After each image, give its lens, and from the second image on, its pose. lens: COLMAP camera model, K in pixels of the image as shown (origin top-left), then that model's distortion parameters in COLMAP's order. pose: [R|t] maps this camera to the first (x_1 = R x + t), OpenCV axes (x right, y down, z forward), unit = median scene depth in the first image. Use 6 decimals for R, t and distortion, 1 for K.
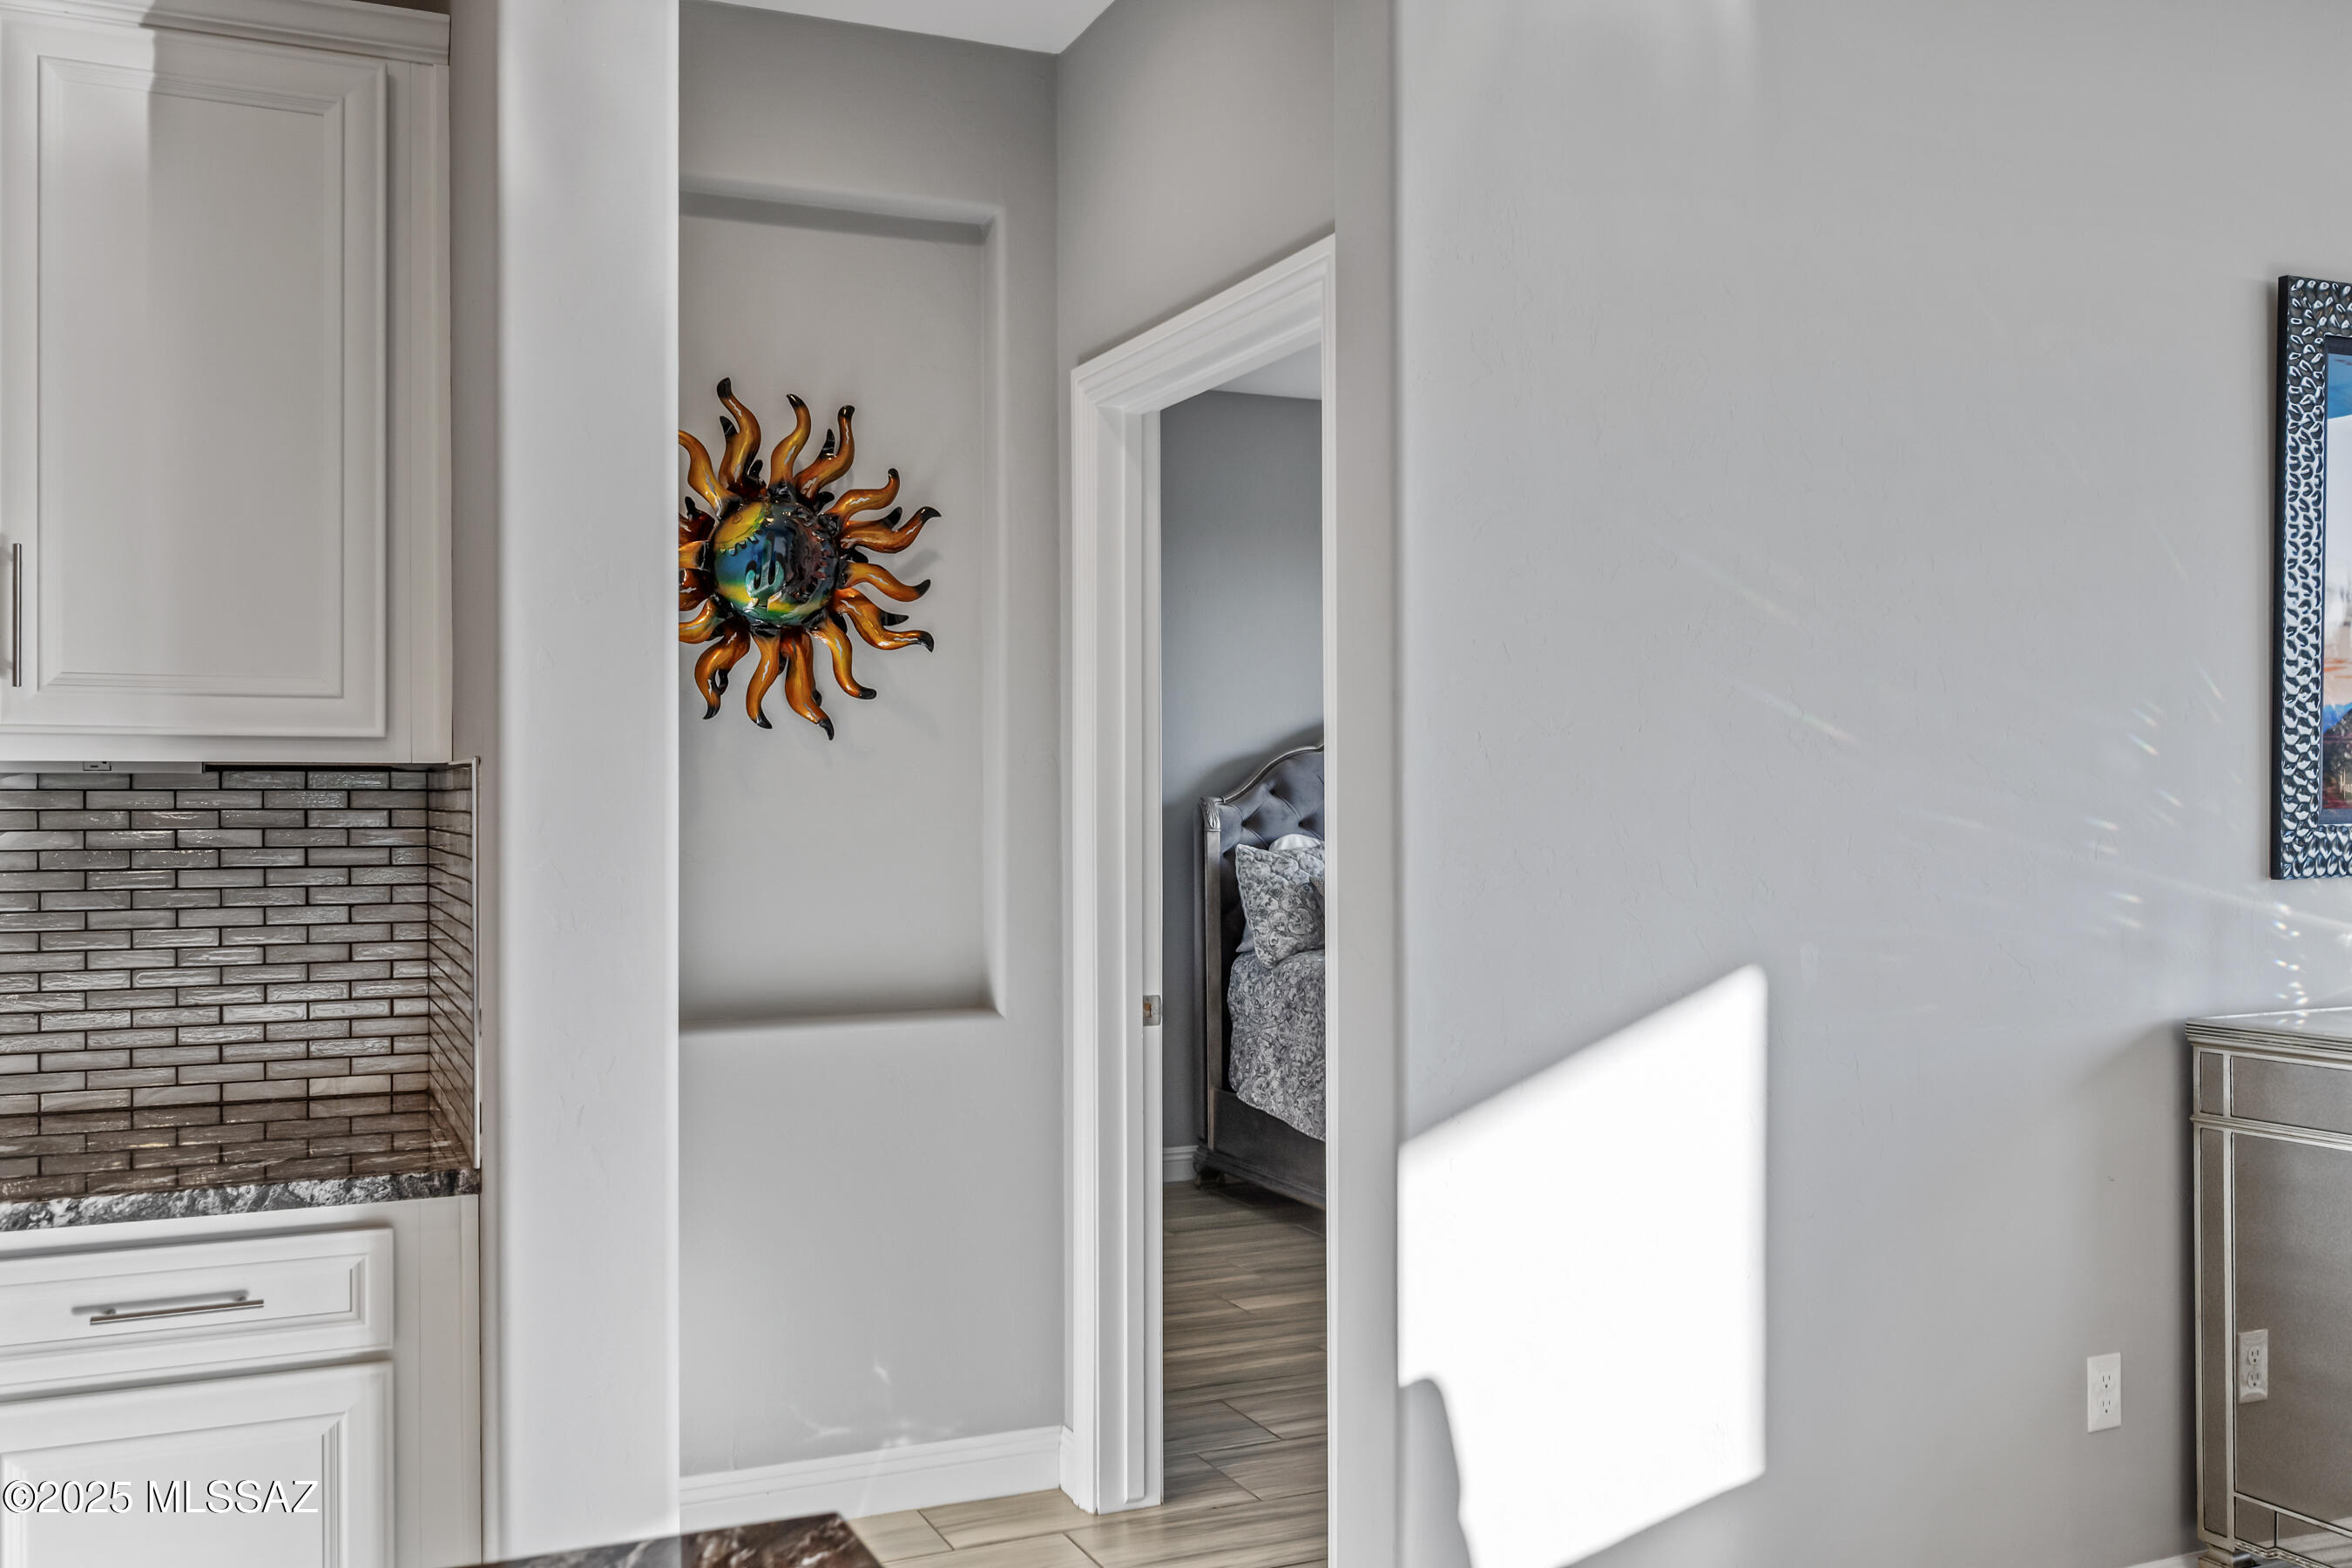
lens RADIAL K [[2011.3, 0, 1166.3], [0, 2011.3, 781.4], [0, 0, 1]] dist [0.003442, -0.005416]
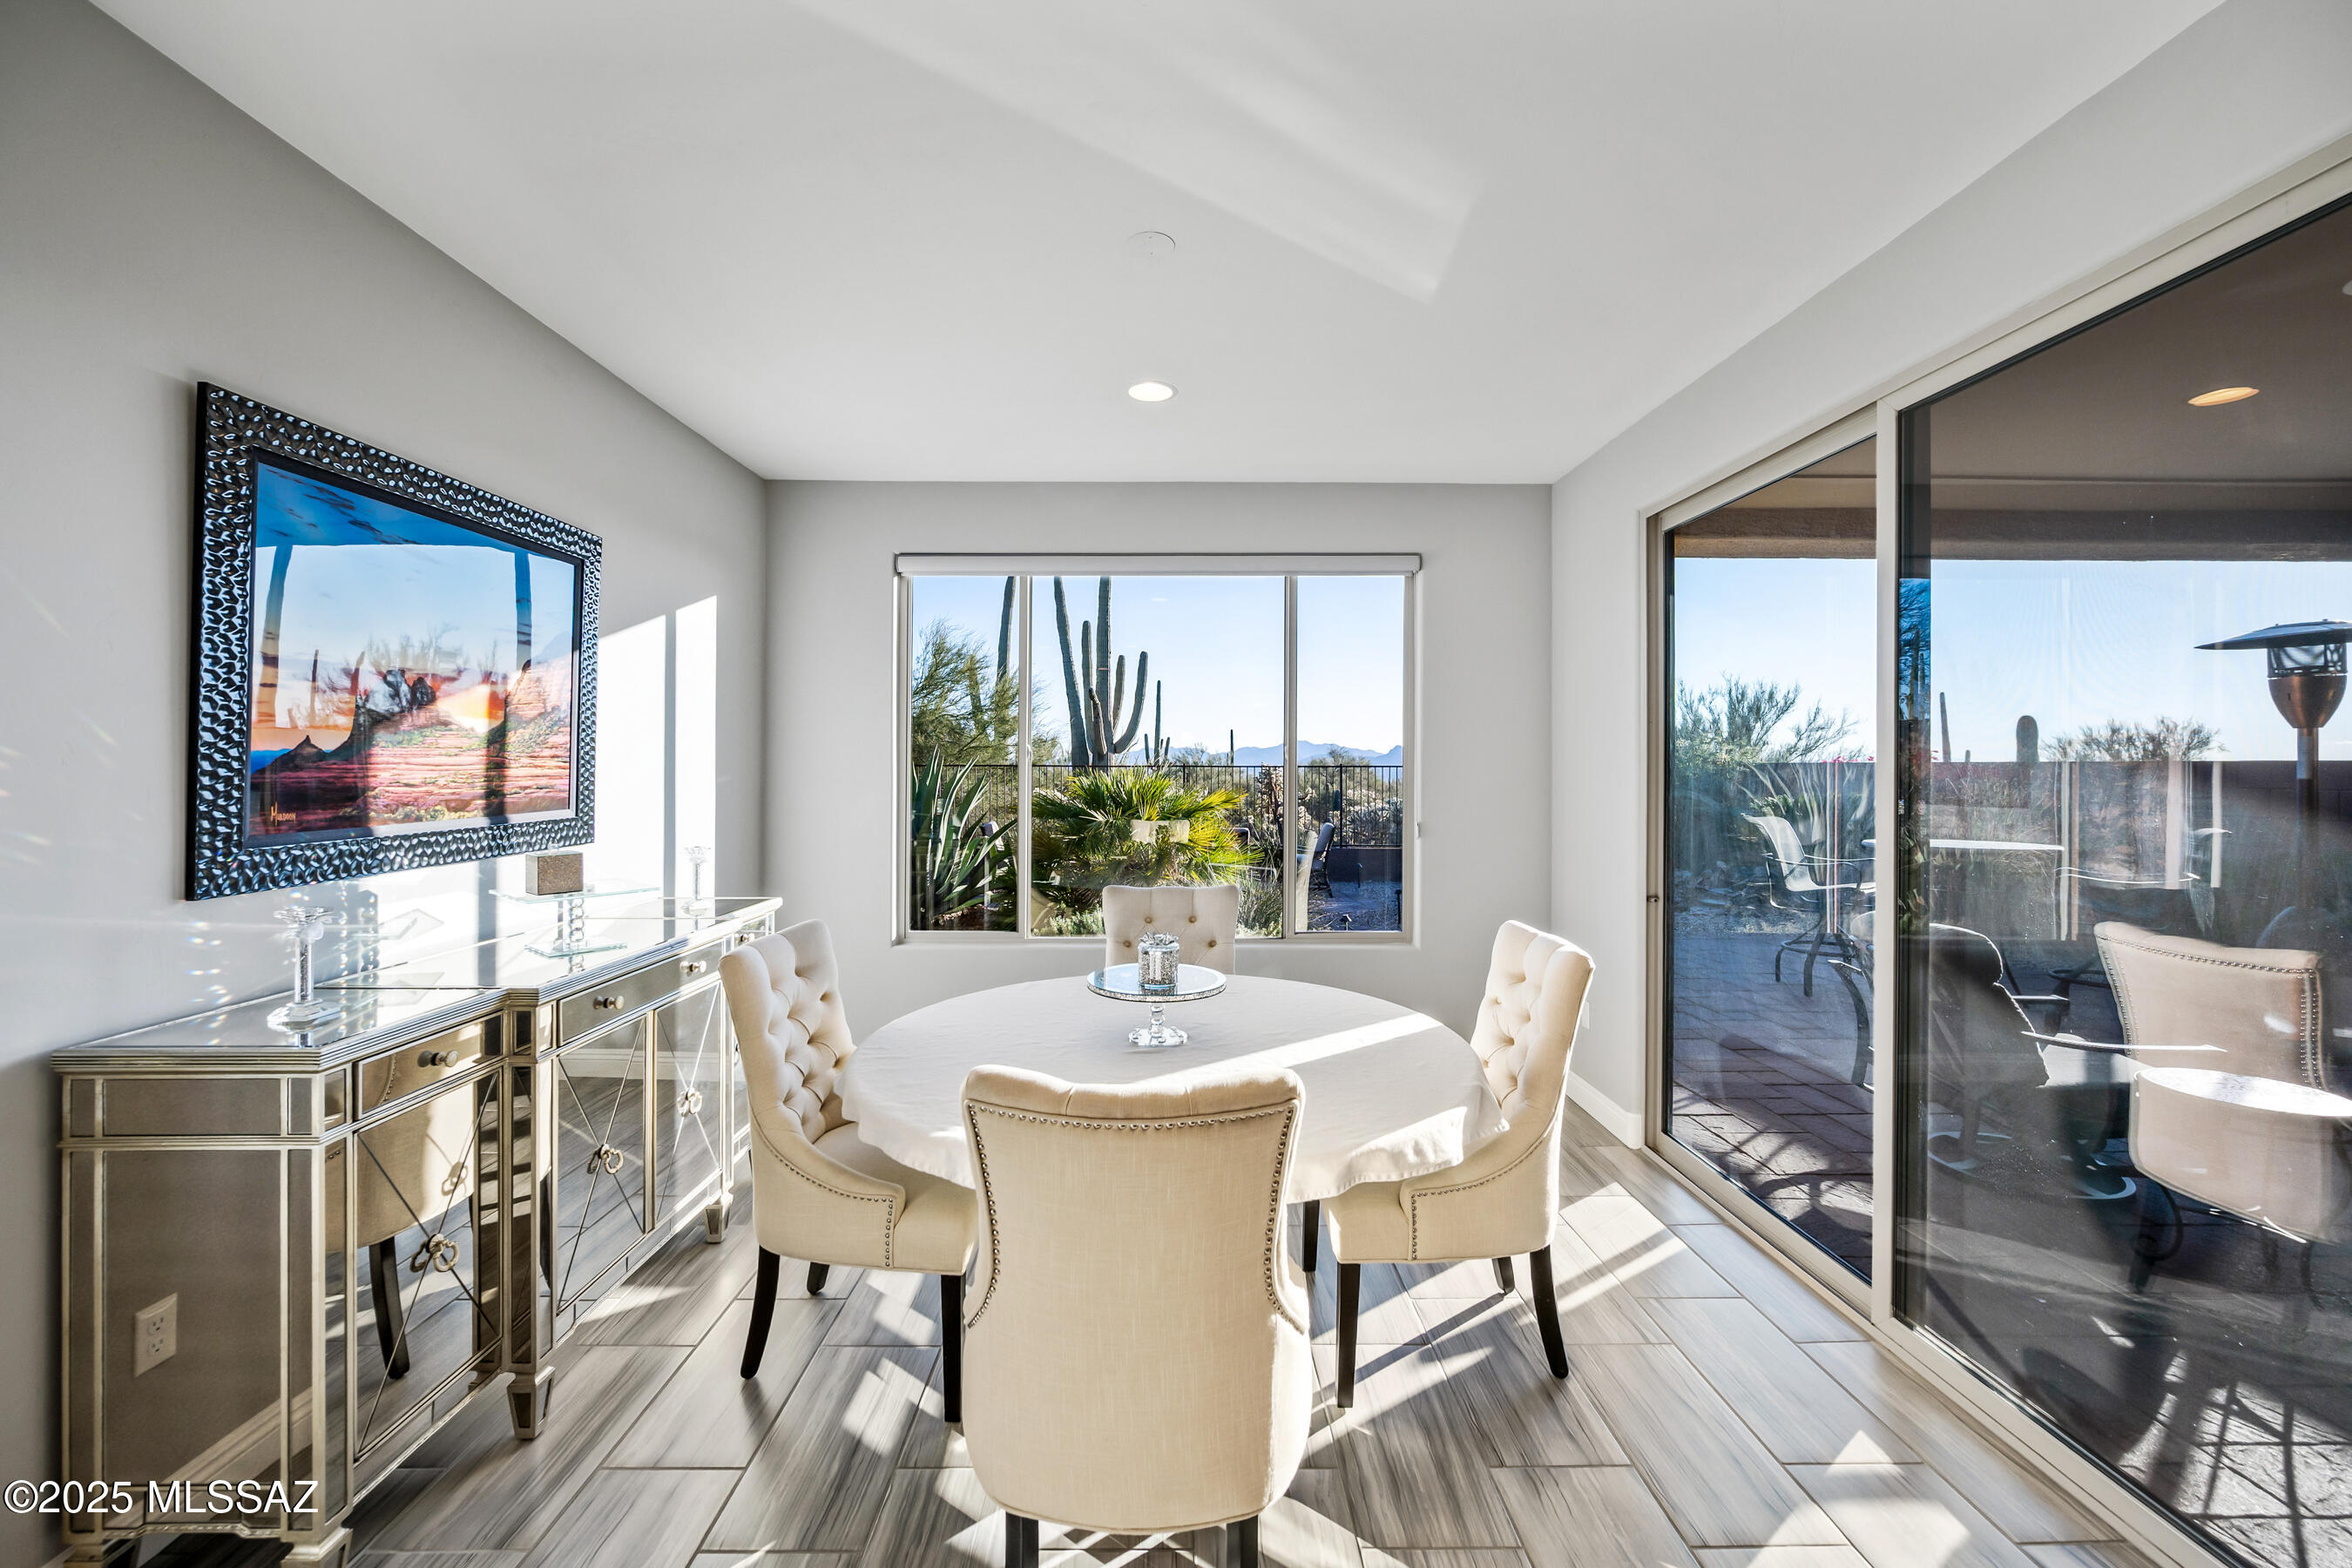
lens RADIAL K [[921.2, 0, 1172.9], [0, 921.2, 758.3], [0, 0, 1]] dist [-0.004467, 0.001625]
pose [[0.400665, 0.011523, 0.916152, 0.289789], [-0.009018, 0.999922, -0.008633, -0.033655], [-0.916180, -0.004803, 0.400738, 0.267356]]
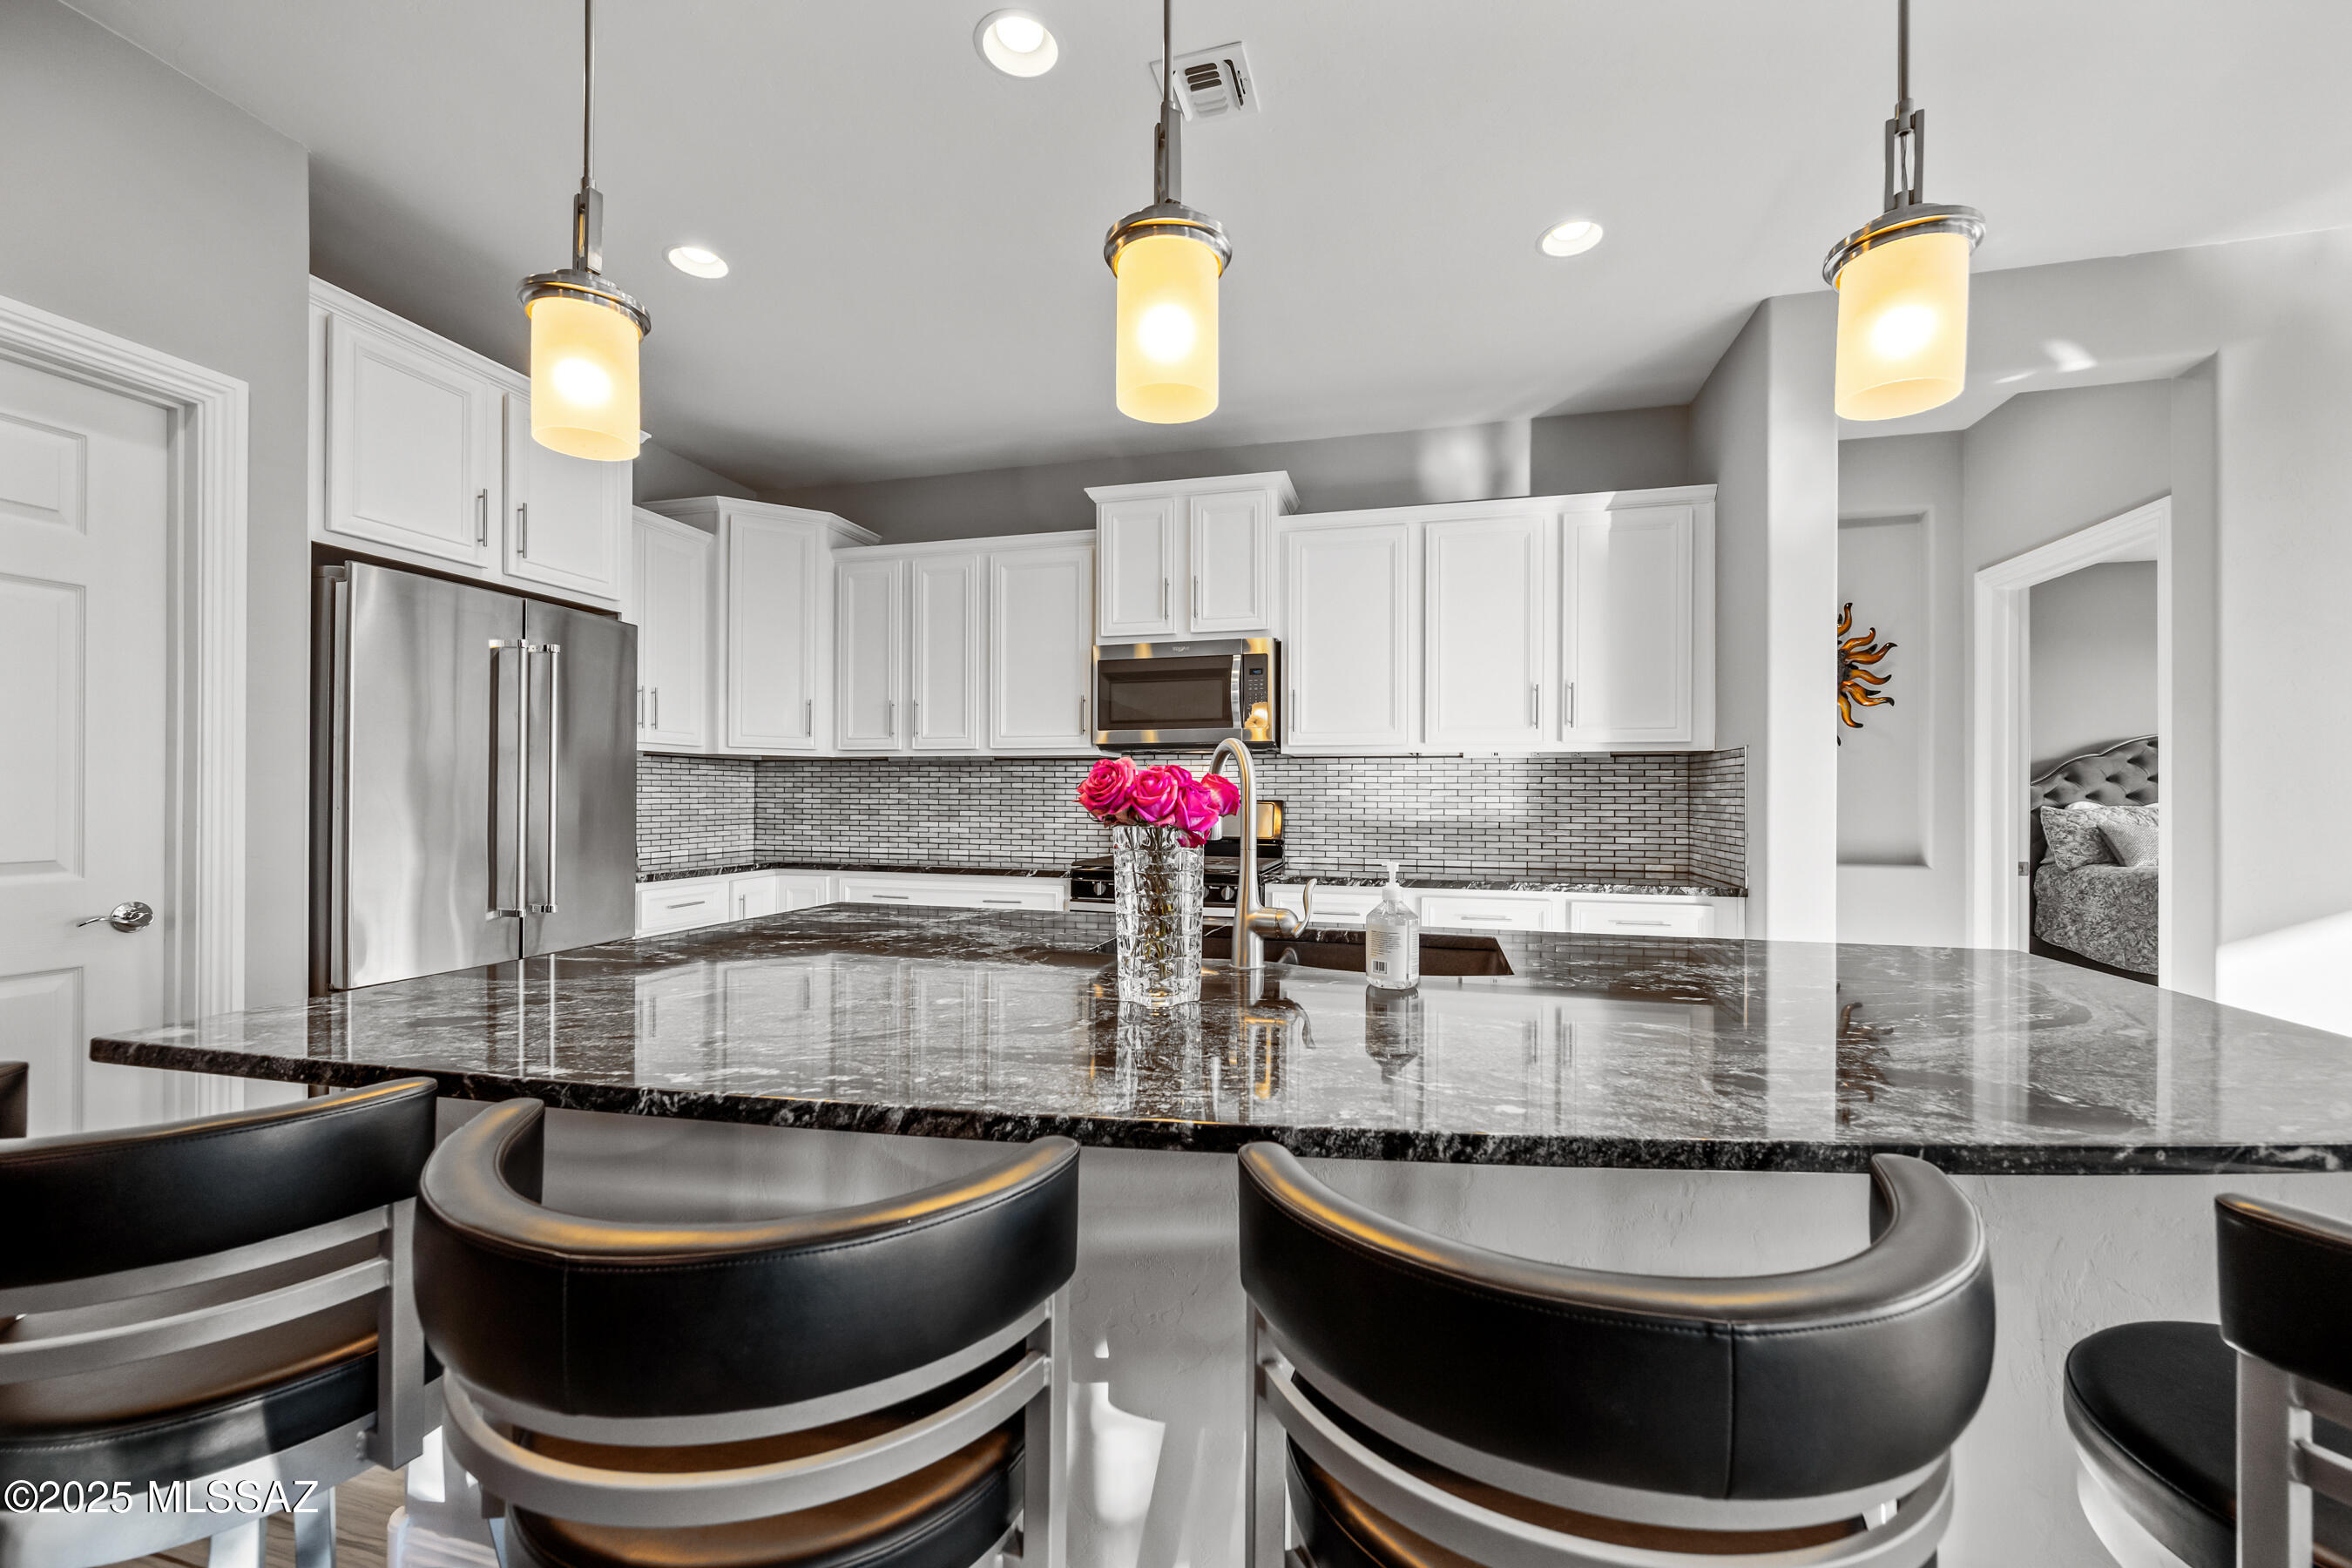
lens RADIAL K [[921.2, 0, 1176.4], [0, 921.2, 792.7], [0, 0, 1]] dist [-0.004467, 0.001625]
pose [[0.774900, 0.005320, -0.632061, -0.099548], [-0.003508, 0.999985, 0.004117, 0.036550], [0.632074, -0.000973, 0.774908, -0.364719]]
